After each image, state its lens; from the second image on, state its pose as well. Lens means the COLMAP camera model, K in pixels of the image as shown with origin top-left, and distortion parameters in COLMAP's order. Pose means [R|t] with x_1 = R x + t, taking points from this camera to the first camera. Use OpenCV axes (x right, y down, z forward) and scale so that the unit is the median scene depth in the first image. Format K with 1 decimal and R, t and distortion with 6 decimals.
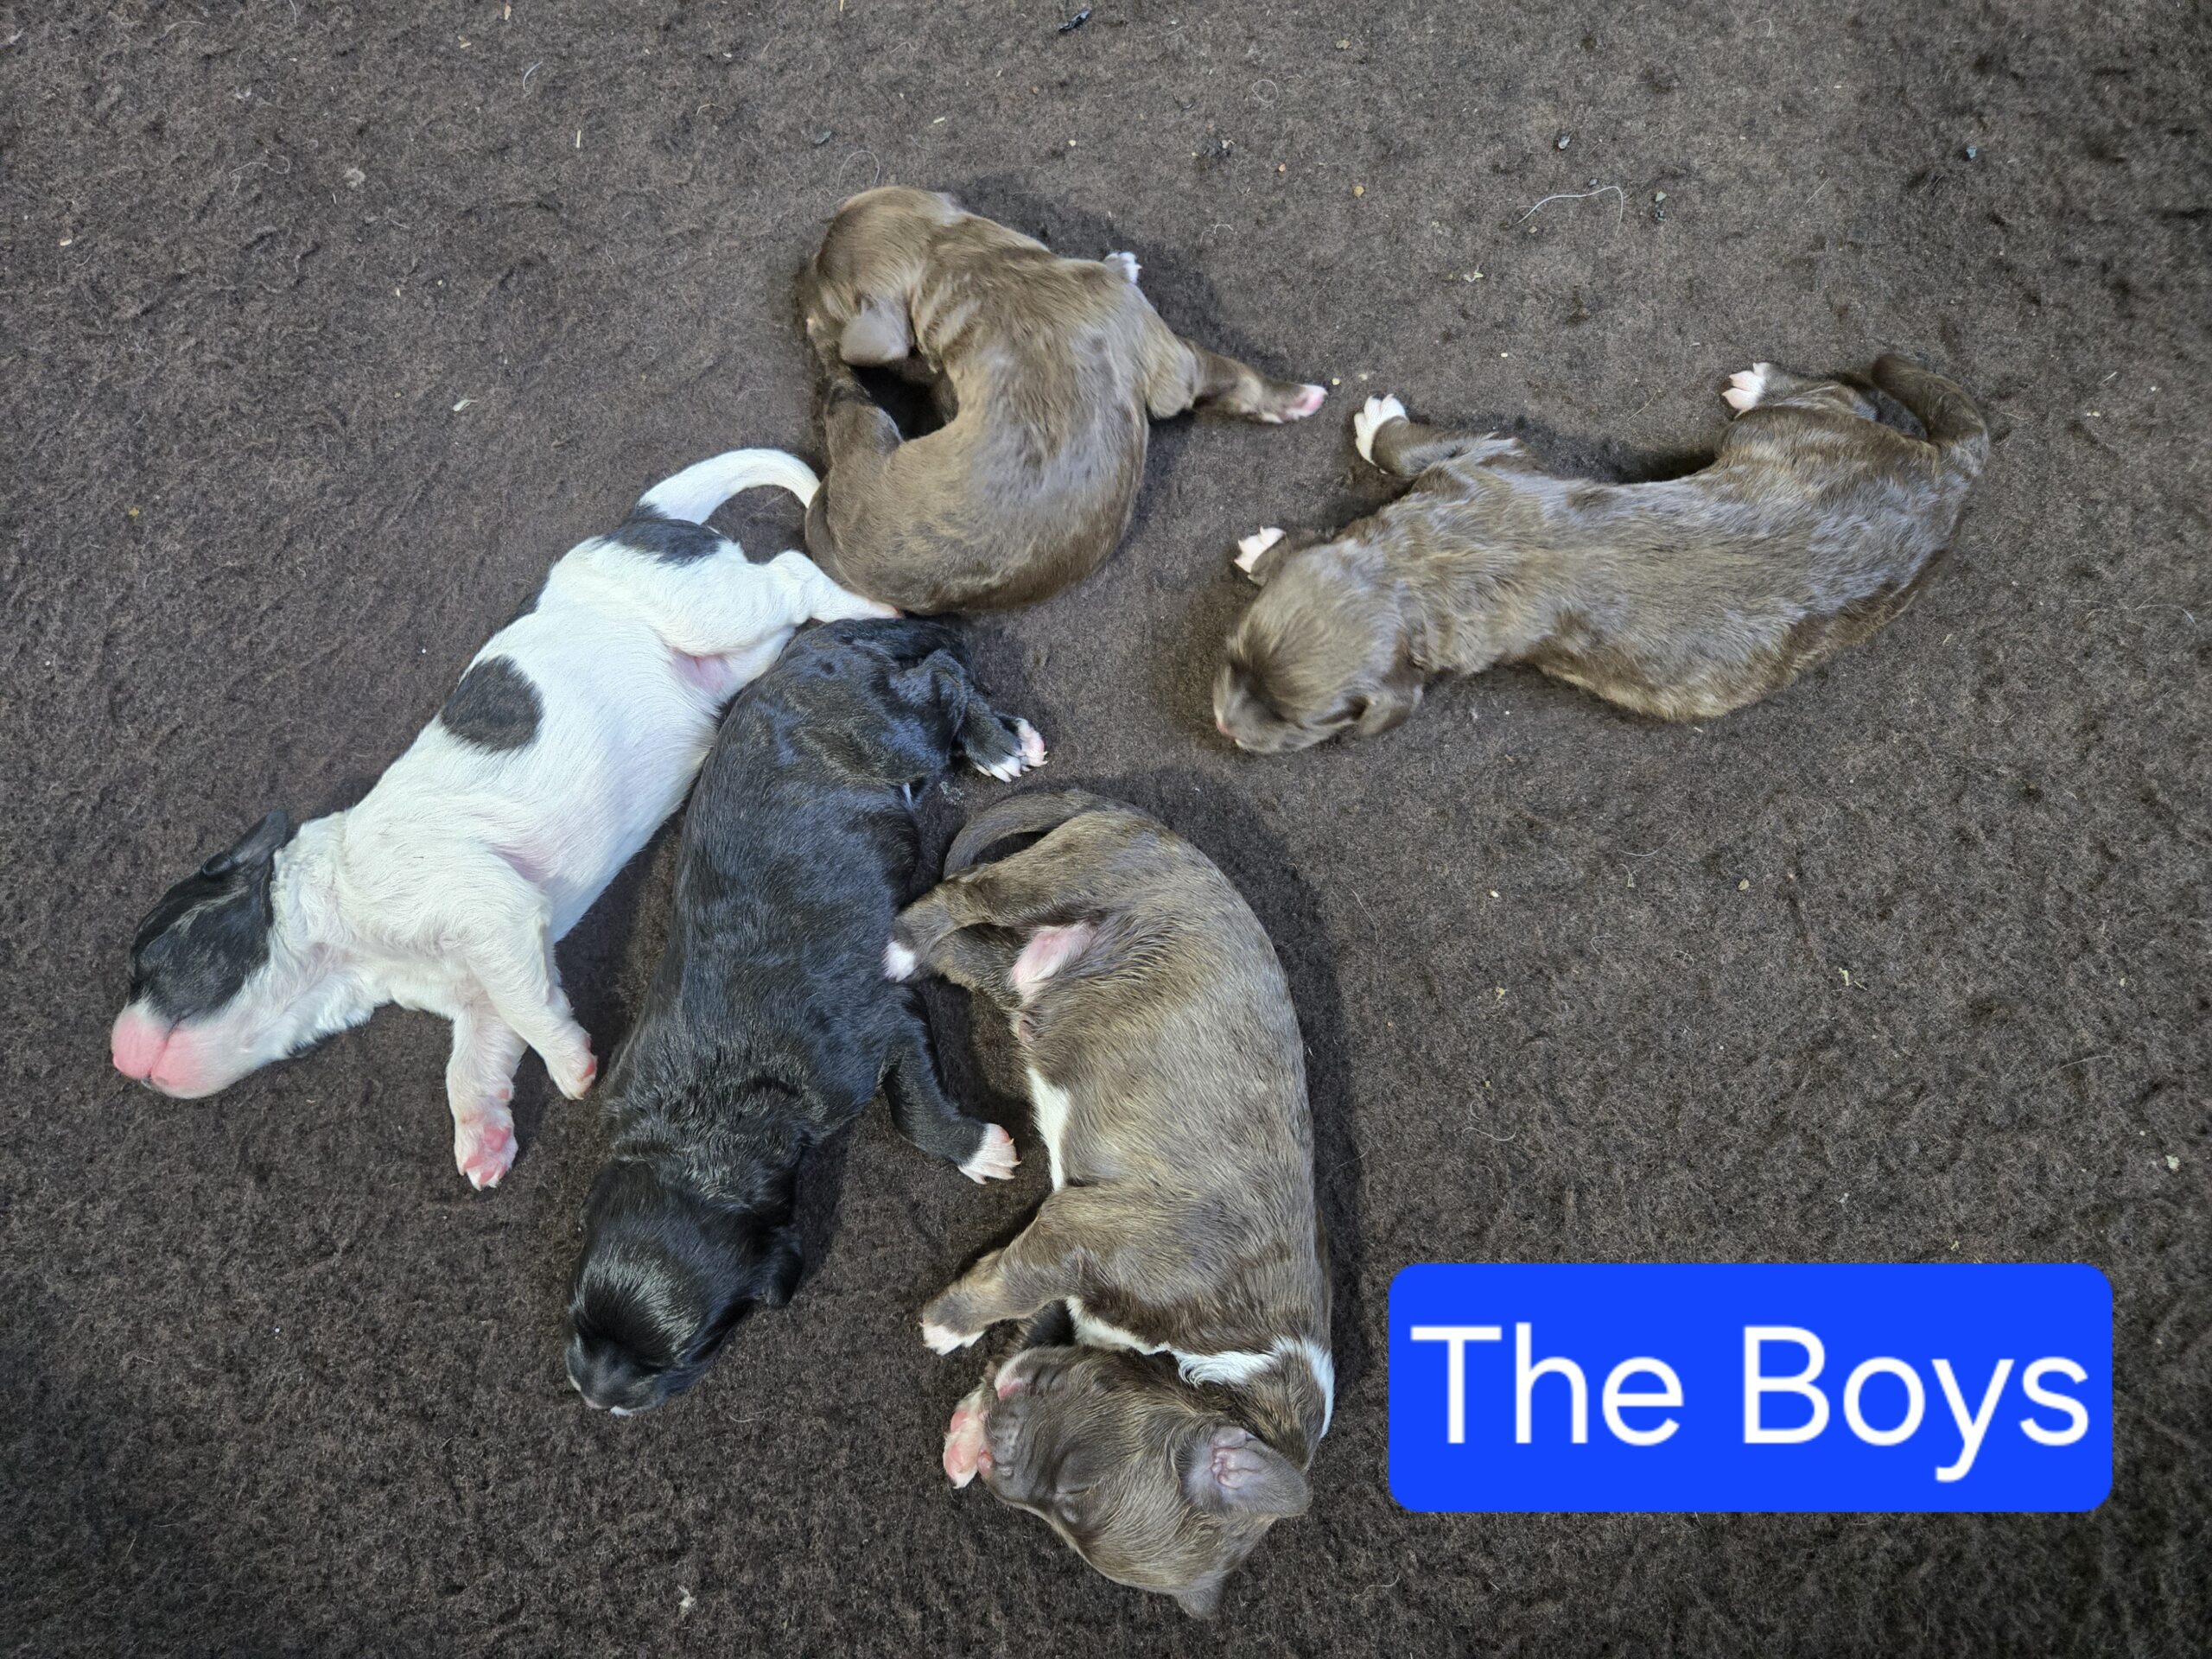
lens RADIAL K [[1462.4, 0, 1081.1], [0, 1462.4, 816.7], [0, 0, 1]] dist [0.043263, -0.041283]
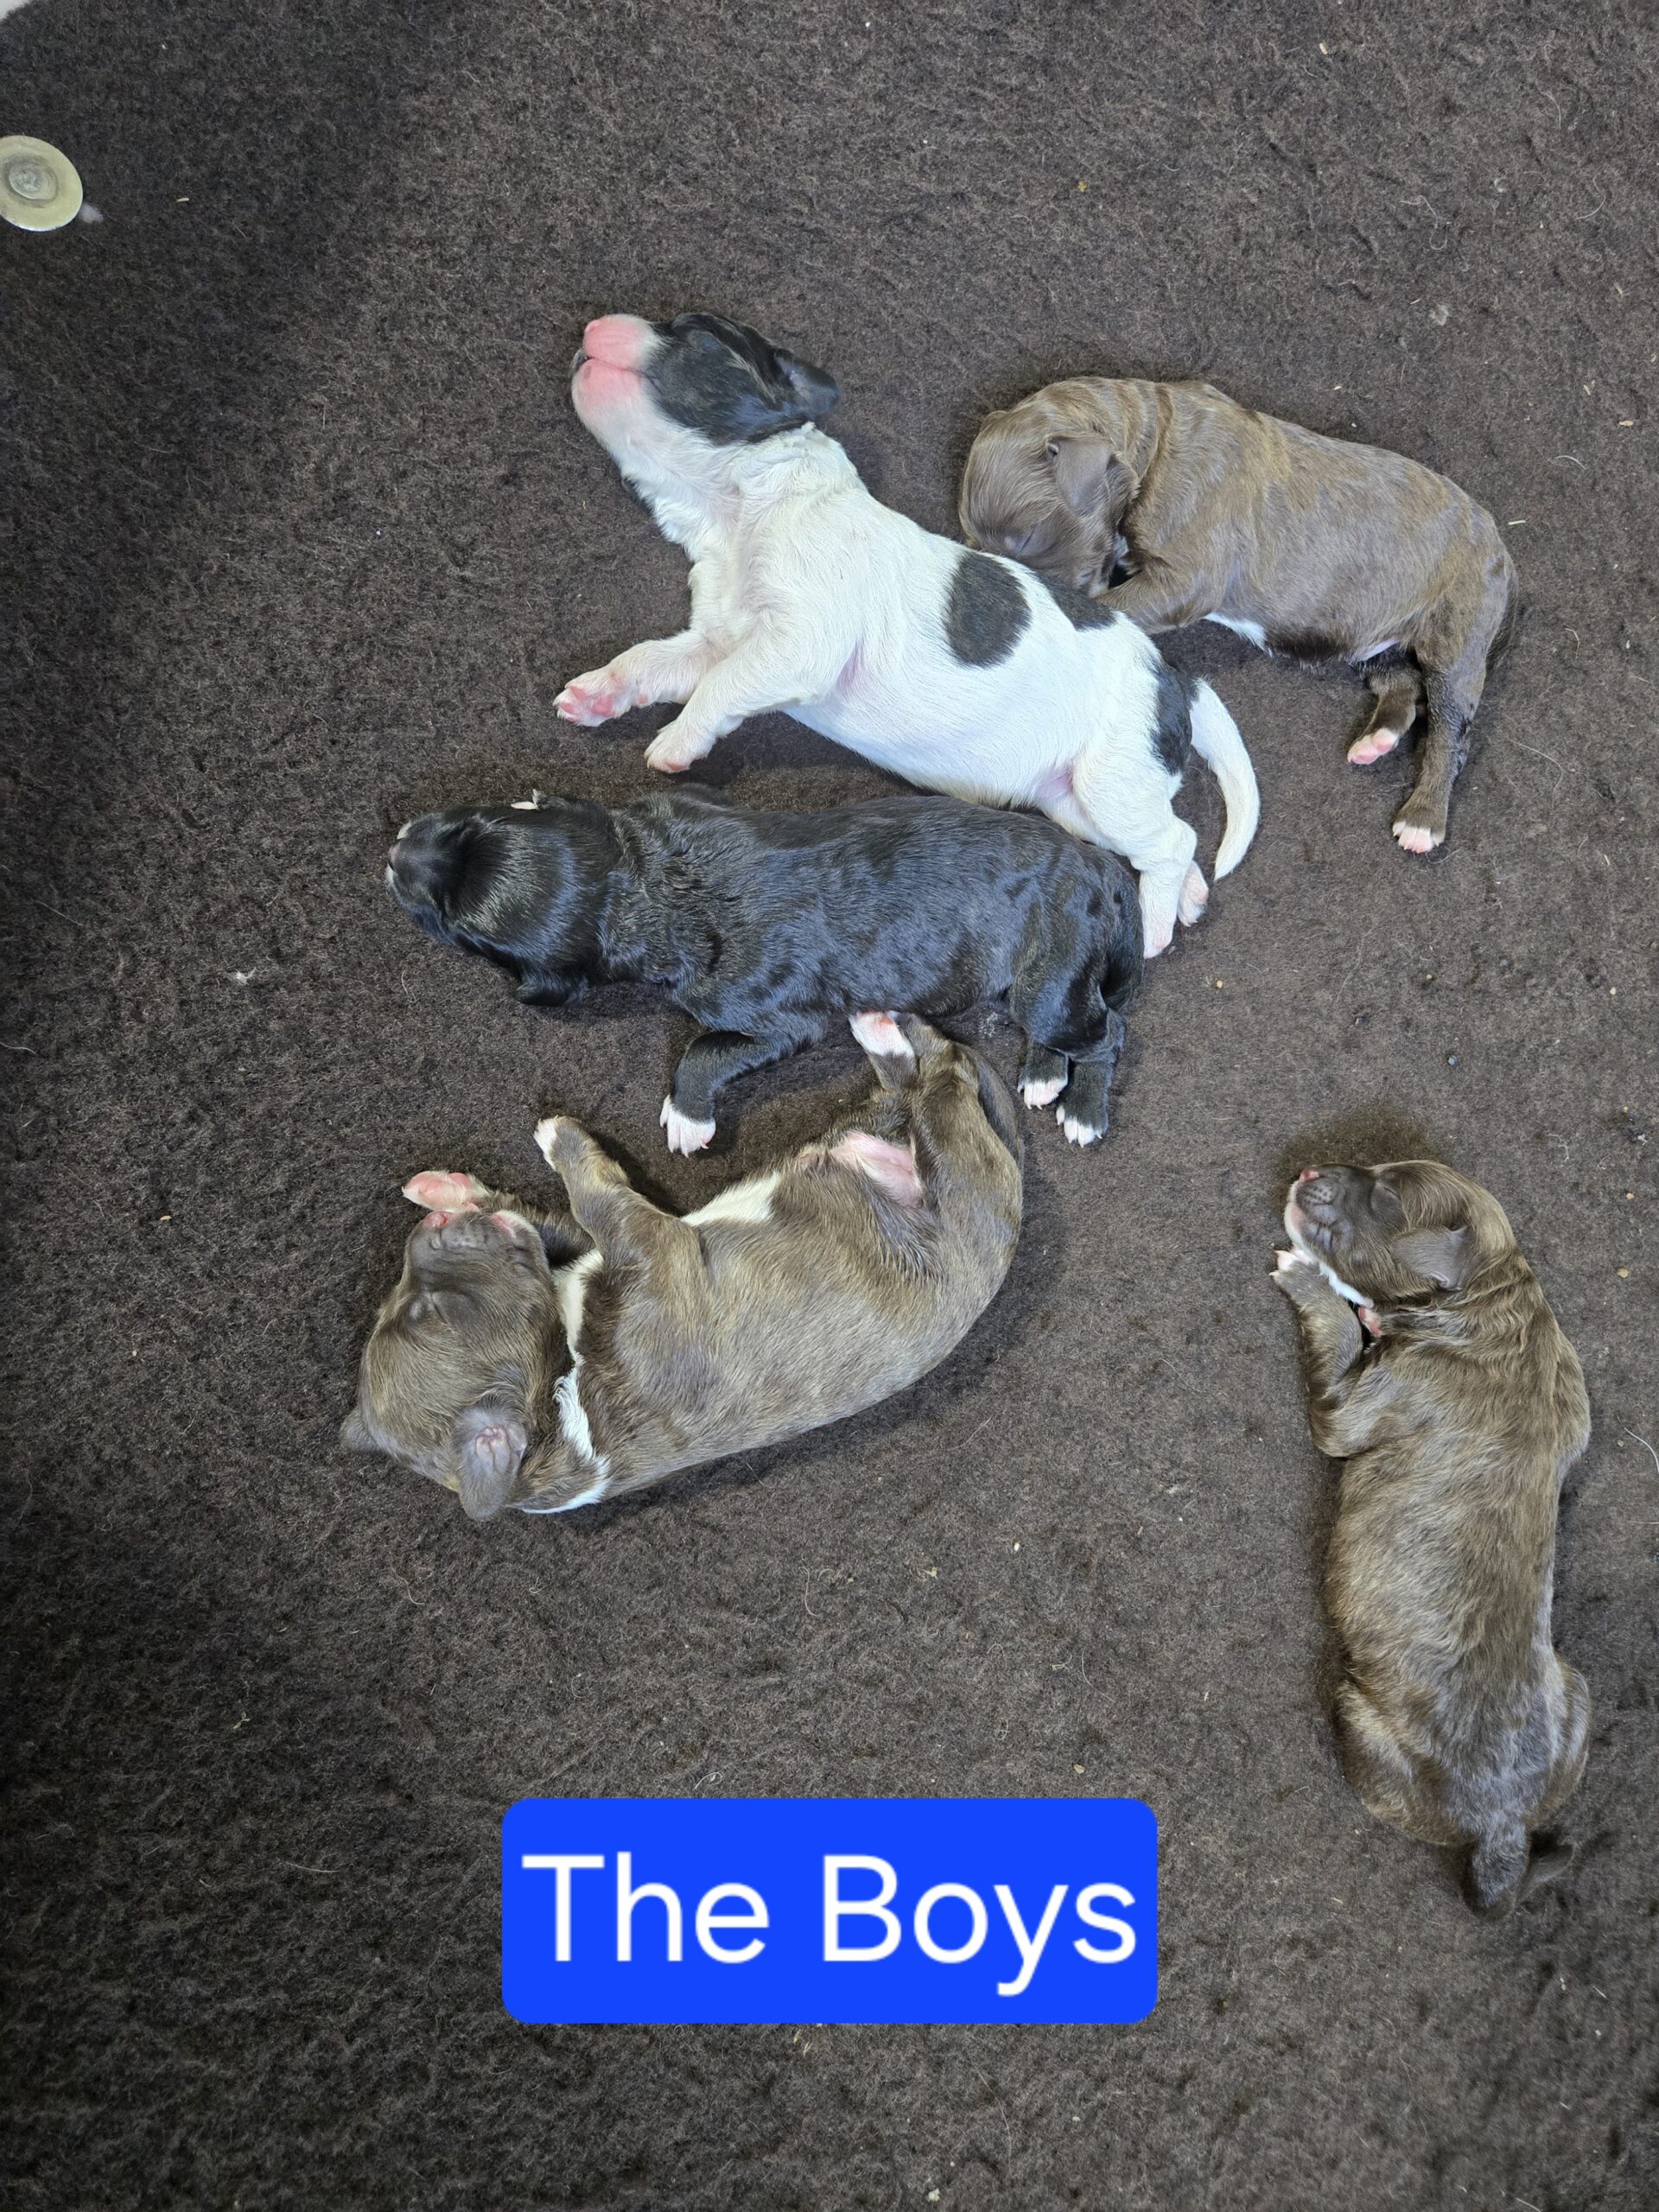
lens RADIAL K [[1462.4, 0, 845.0], [0, 1462.4, 1103.8], [0, 0, 1]] dist [0.043263, -0.041283]
pose [[0.216316, 0.975613, 0.037227, -0.112310], [-0.976111, 0.215316, 0.029103, 0.079335], [0.020378, -0.042634, 0.998883, -0.077331]]
